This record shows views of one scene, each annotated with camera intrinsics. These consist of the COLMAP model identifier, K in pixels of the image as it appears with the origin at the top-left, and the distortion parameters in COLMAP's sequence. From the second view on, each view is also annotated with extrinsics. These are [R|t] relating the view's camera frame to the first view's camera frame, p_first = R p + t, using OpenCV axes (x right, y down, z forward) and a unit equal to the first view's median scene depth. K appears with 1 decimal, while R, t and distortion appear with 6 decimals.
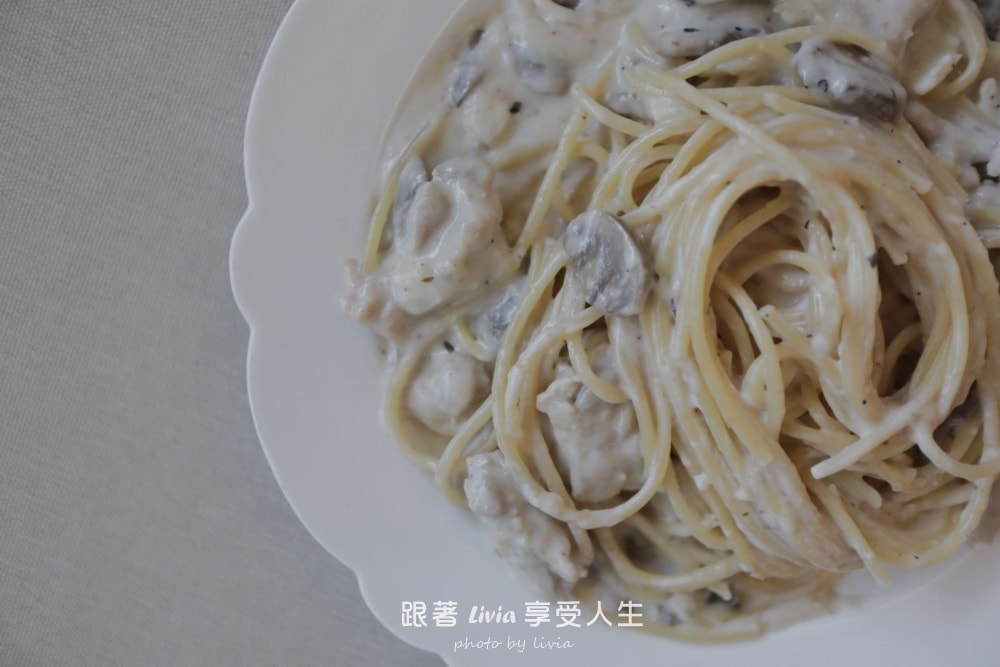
lens RADIAL K [[976.3, 0, 500.0], [0, 976.3, 333.5], [0, 0, 1]] dist [0.033430, -0.014096]
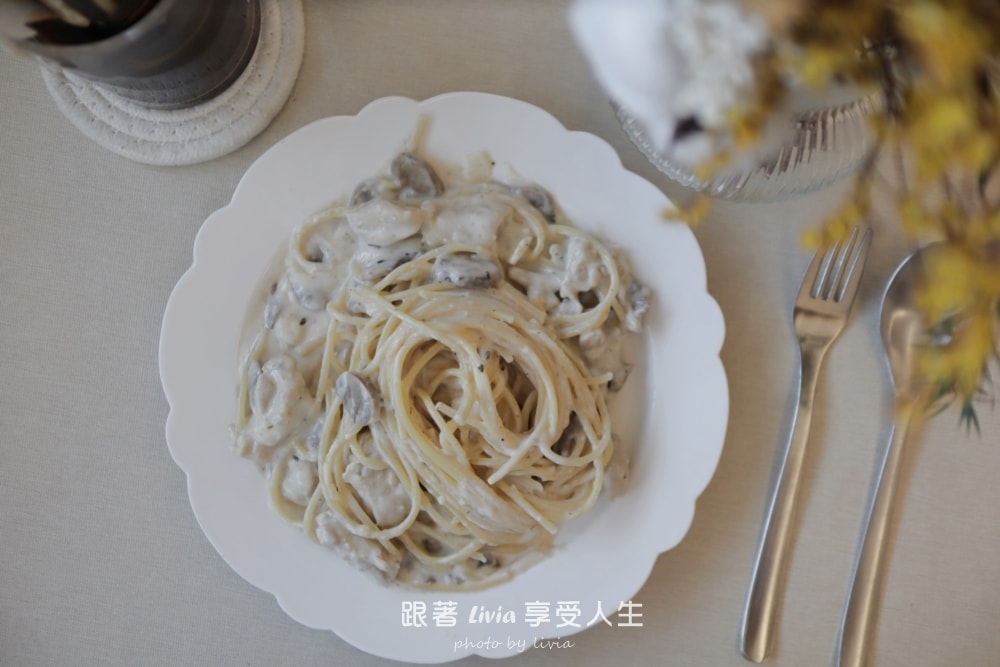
lens RADIAL K [[976.3, 0, 500.0], [0, 976.3, 333.5], [0, 0, 1]] dist [0.033430, -0.014096]
pose [[0.971777, -0.232613, -0.039248, 0.456046], [0.230059, 0.971300, -0.060402, -0.015091], [0.052172, 0.049668, 0.997402, -0.825744]]
